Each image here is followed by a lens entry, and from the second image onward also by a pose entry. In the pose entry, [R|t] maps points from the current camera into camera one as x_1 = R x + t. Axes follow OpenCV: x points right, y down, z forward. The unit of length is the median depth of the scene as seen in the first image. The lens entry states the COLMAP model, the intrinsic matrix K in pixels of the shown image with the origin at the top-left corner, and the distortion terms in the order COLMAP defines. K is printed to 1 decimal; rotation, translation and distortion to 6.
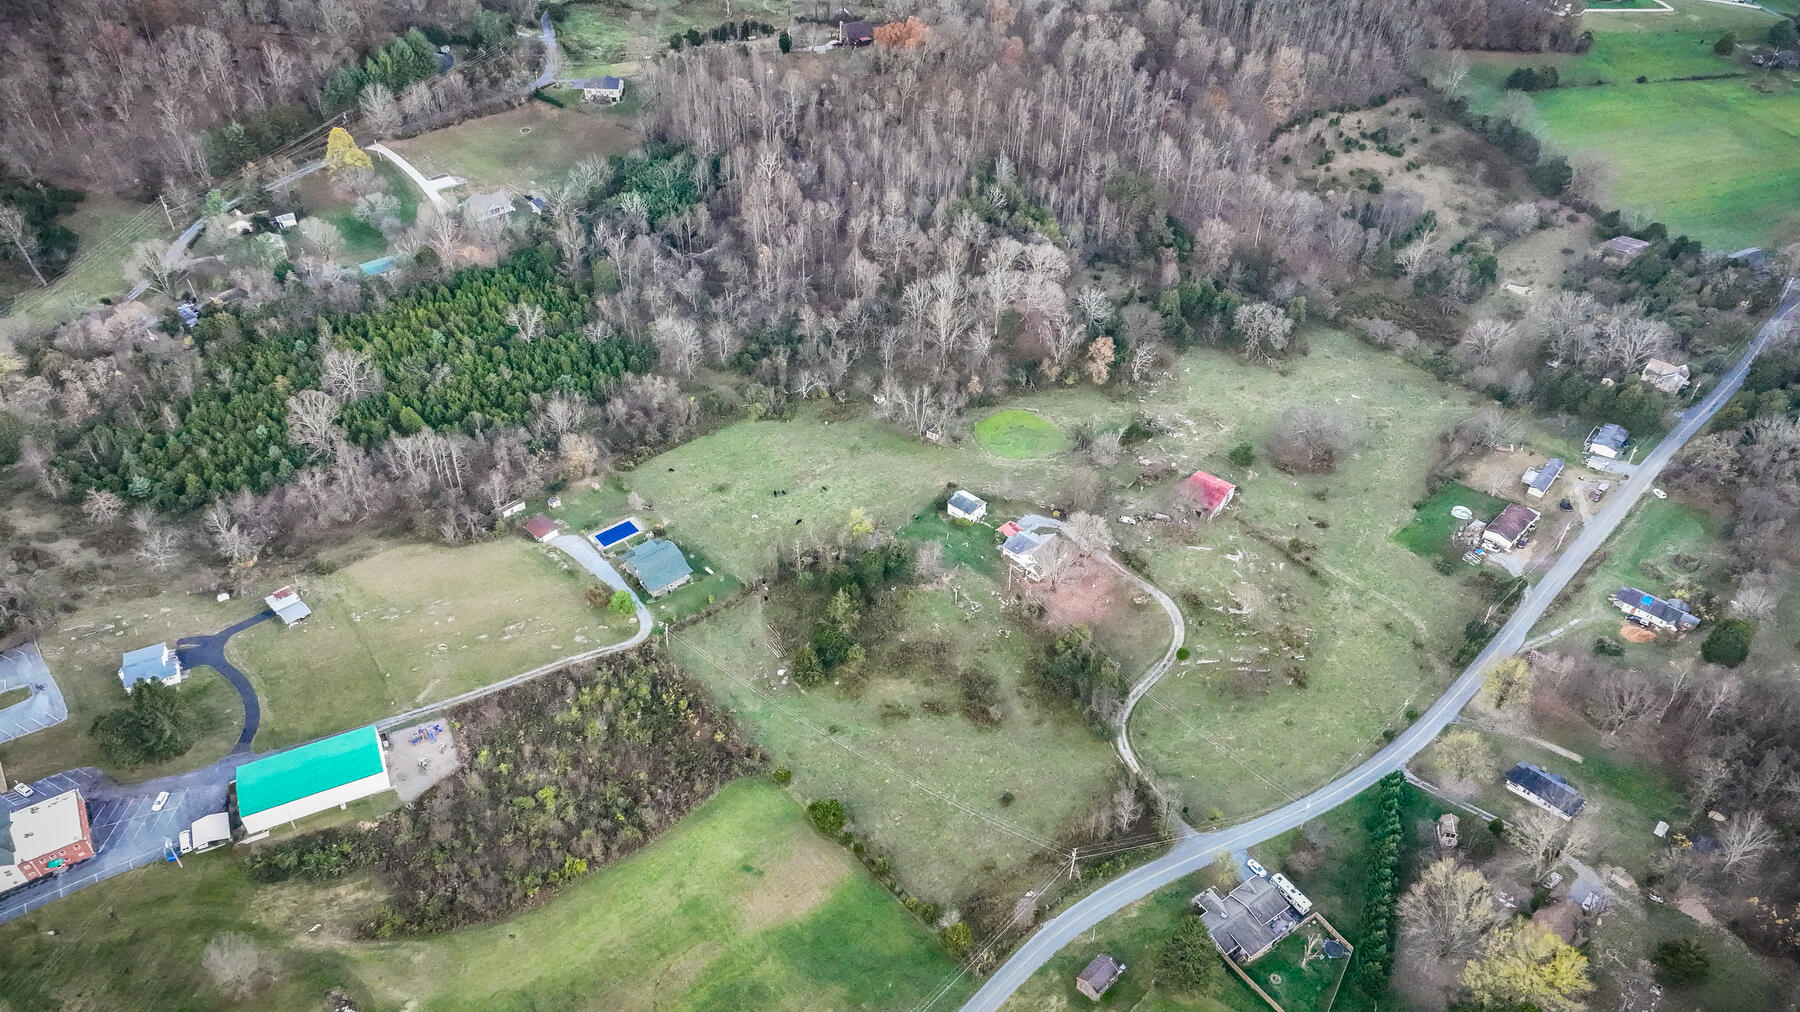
lens RADIAL K [[1307.7, 0, 902.6], [0, 1307.7, 449.1], [0, 0, 1]] dist [0.000516, 0.009847]
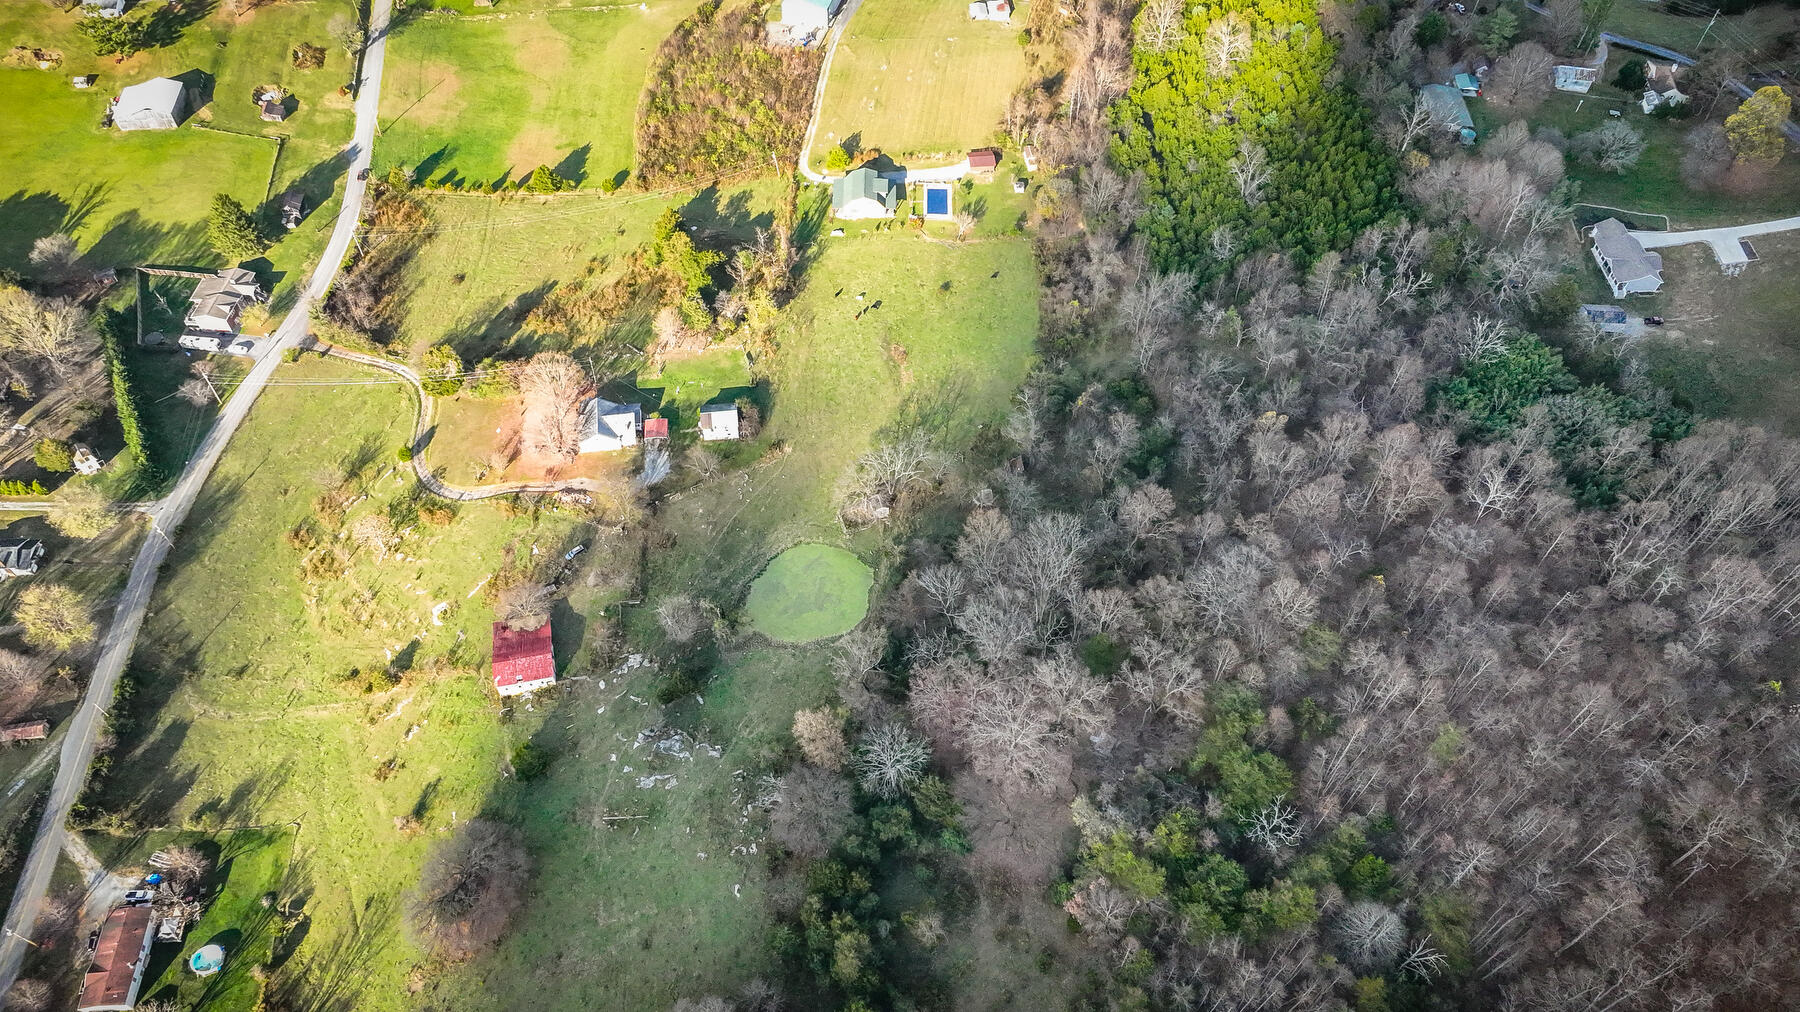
lens RADIAL K [[1262.8, 0, 900.0], [0, 1262.8, 506.0], [0, 0, 1]] dist [-0.004501, 0.023360]
pose [[-0.642151, 0.596903, -0.480988, 0.377992], [-0.475088, 0.182534, 0.860798, -0.663539], [0.601610, 0.781273, 0.166368, 0.932078]]
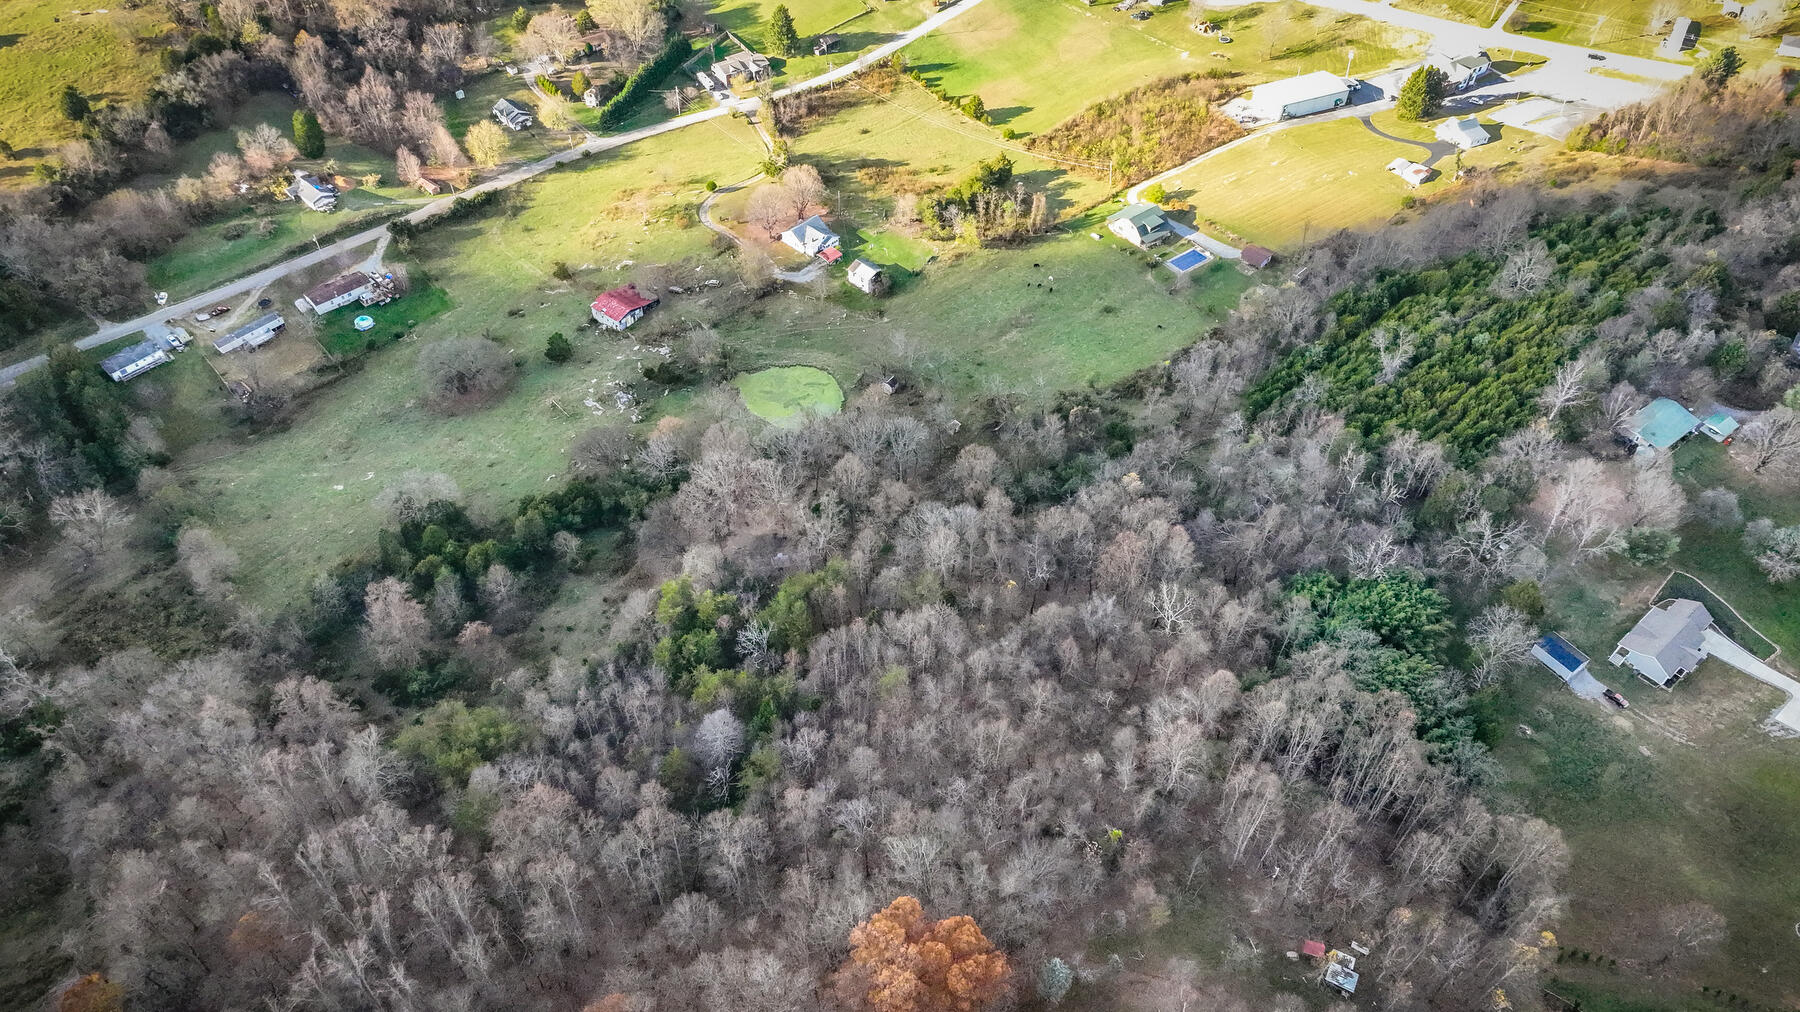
lens RADIAL K [[1262.8, 0, 900.0], [0, 1262.8, 506.0], [0, 0, 1]] dist [-0.004501, 0.023360]
pose [[-0.999453, -0.032971, -0.002587, 0.018491], [-0.006224, 0.110676, 0.993837, -0.895000], [-0.032481, 0.993309, -0.110821, 1.234379]]
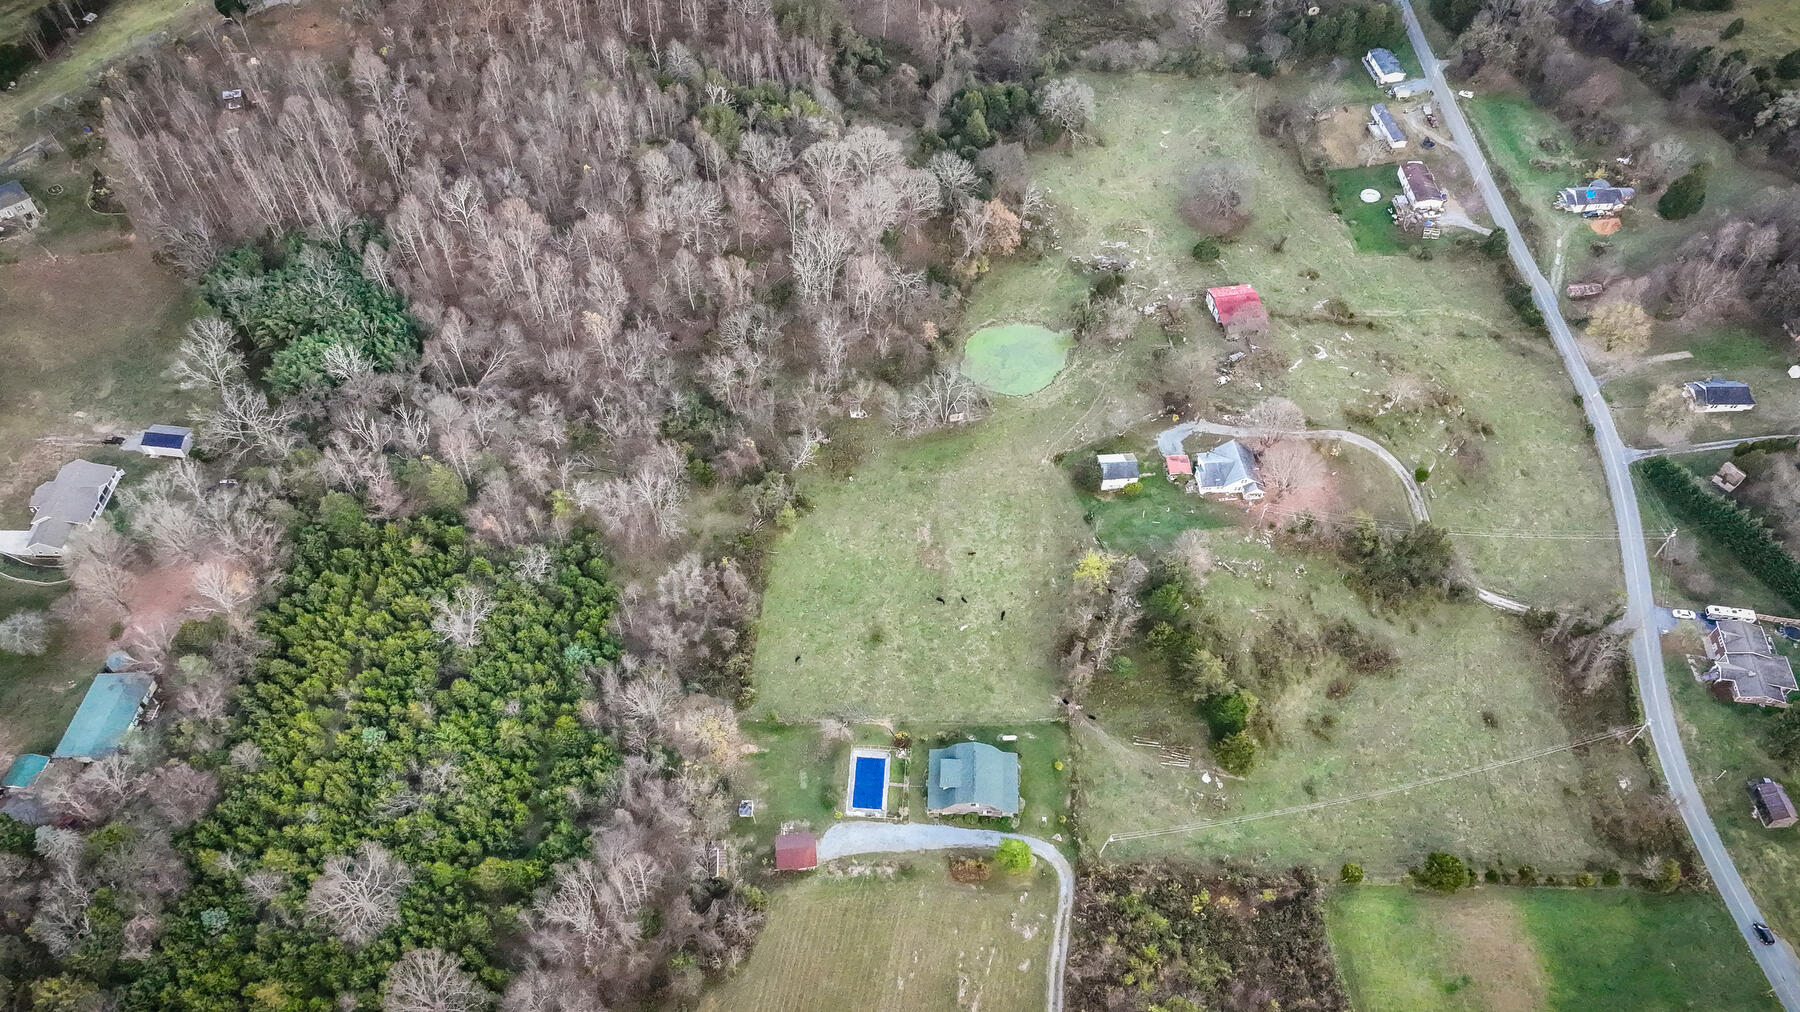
lens RADIAL K [[1262.8, 0, 900.0], [0, 1262.8, 506.0], [0, 0, 1]] dist [-0.004501, 0.023360]
pose [[0.677424, -0.577642, 0.455441, -0.400090], [0.433912, 0.813751, 0.386690, -0.291097], [-0.593984, -0.064332, 0.801900, 0.420072]]
